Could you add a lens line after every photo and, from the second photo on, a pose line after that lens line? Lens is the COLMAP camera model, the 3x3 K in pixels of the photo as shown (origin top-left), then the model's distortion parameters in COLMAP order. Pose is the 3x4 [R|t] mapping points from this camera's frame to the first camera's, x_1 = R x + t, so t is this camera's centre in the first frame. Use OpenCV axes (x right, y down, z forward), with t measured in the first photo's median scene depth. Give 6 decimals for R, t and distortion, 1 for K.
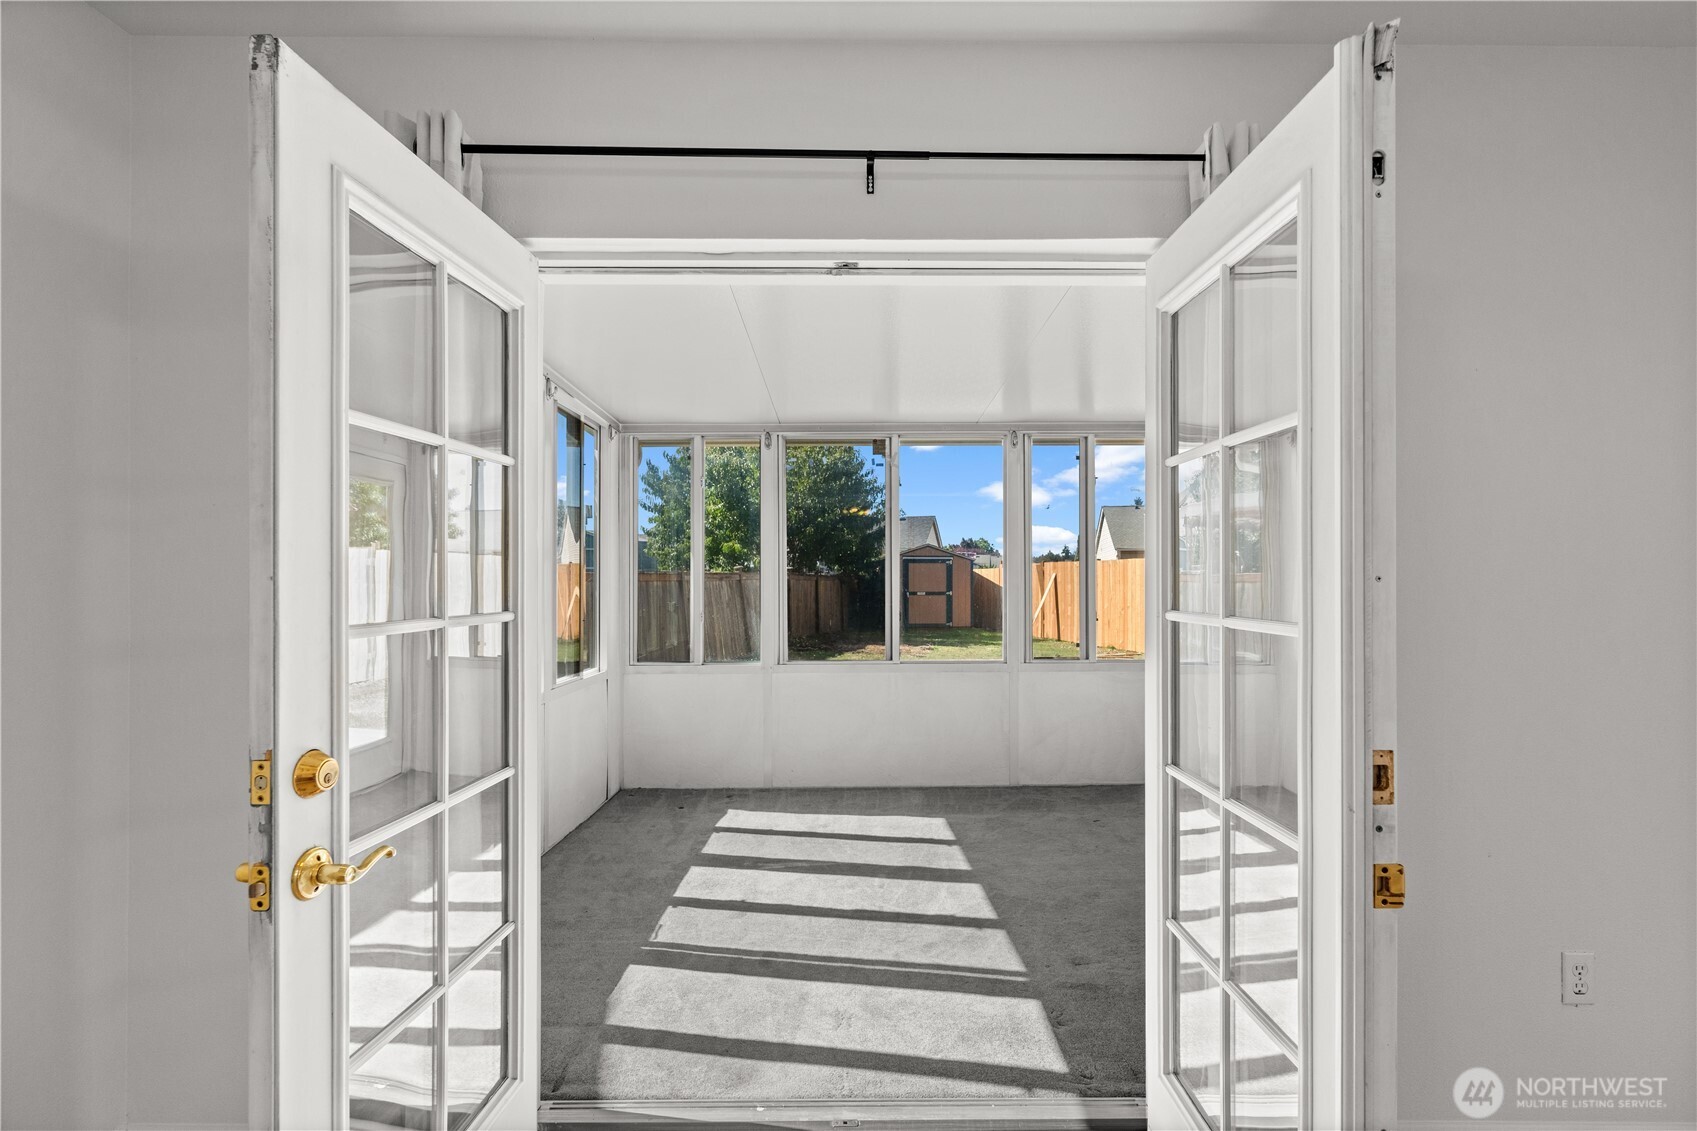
lens RADIAL K [[789.0, 0, 854.5], [0, 789.0, 571.2], [0, 0, 1]] dist [0.005545, 0.001414]
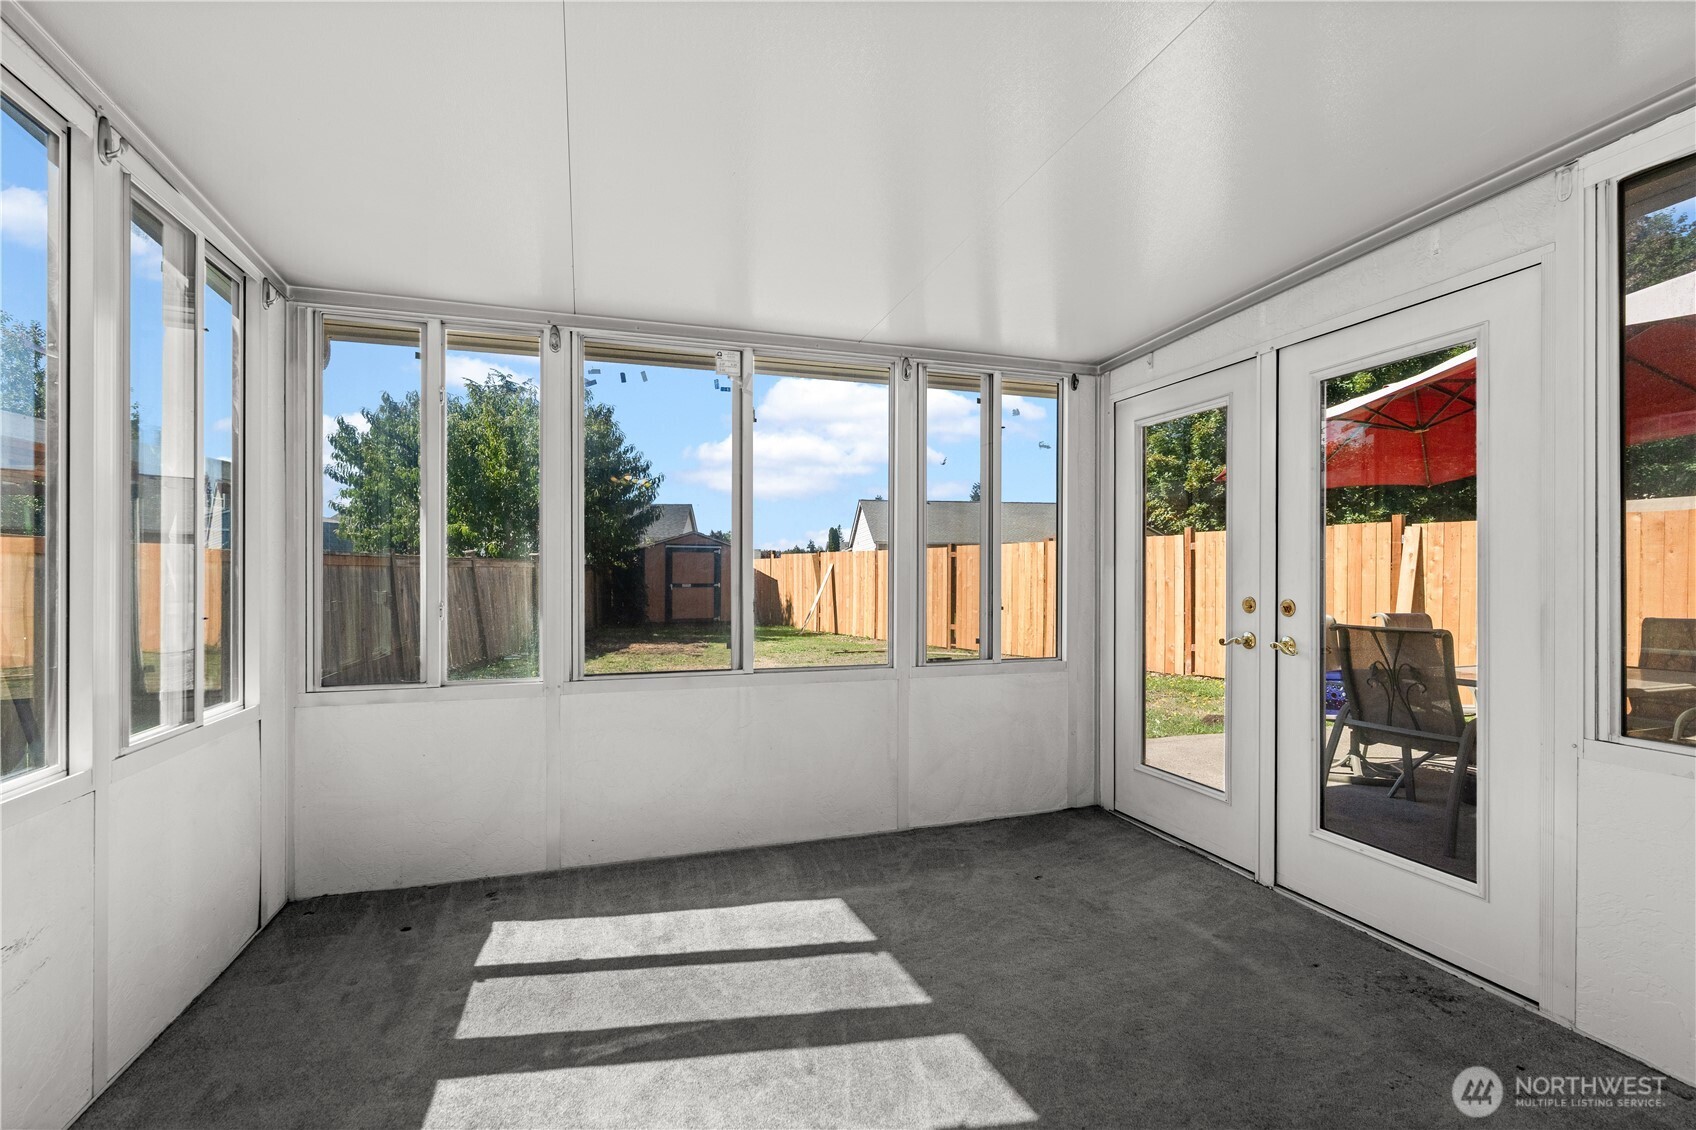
lens RADIAL K [[788.5, 0, 854.0], [0, 788.5, 570.7], [0, 0, 1]] dist [0.005545, 0.001414]
pose [[0.948750, 0.002970, 0.316014, -0.081268], [-0.004943, 0.999973, 0.005444, 0.020654], [-0.315989, -0.006727, 0.948739, 0.301749]]
